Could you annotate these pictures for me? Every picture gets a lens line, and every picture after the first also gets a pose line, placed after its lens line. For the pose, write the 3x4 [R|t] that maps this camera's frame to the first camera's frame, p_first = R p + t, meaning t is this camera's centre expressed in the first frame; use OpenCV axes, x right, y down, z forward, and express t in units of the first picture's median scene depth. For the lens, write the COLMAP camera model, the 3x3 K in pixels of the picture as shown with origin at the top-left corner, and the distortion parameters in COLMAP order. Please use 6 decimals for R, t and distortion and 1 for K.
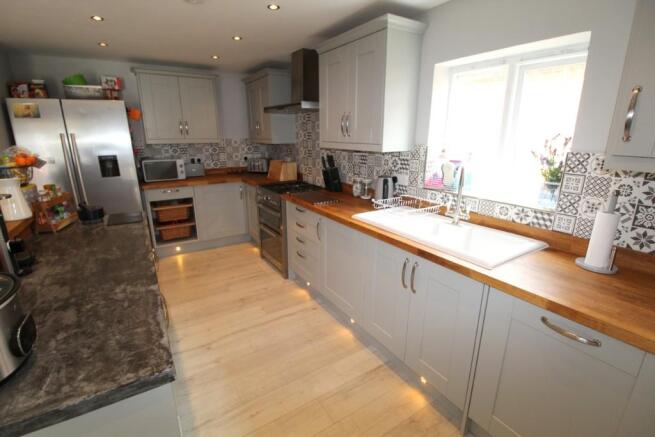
lens RADIAL K [[301.9, 0, 326.3], [0, 301.9, 218.9], [0, 0, 1]] dist [-0.018335, -0.004508]
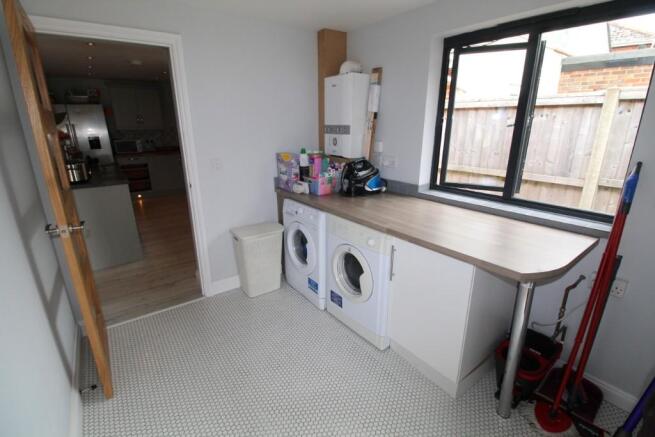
lens RADIAL K [[301.9, 0, 329.7], [0, 301.9, 218.2], [0, 0, 1]] dist [-0.018335, -0.004508]
pose [[0.997007, -0.026624, 0.072579, 0.429550], [0.025767, 0.999587, 0.012727, 0.237868], [-0.072888, -0.010819, 0.997281, -0.717120]]
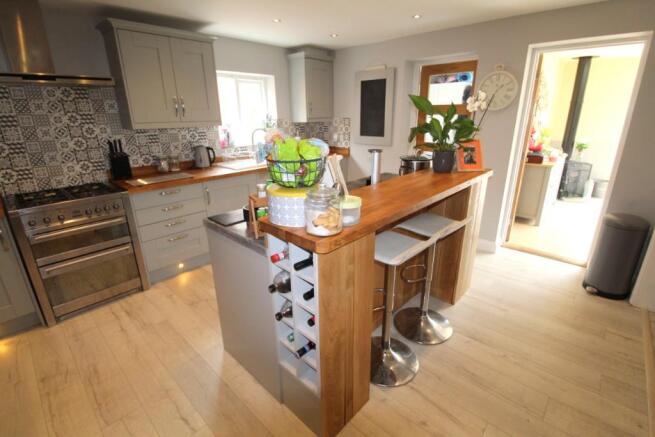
lens RADIAL K [[301.9, 0, 331.3], [0, 301.9, 220.5], [0, 0, 1]] dist [-0.018335, -0.004508]
pose [[-0.259490, -0.326494, 0.908882, -1.226437], [0.264245, 0.881201, 0.391994, -0.208372], [-0.928892, 0.341886, -0.142388, 0.720711]]
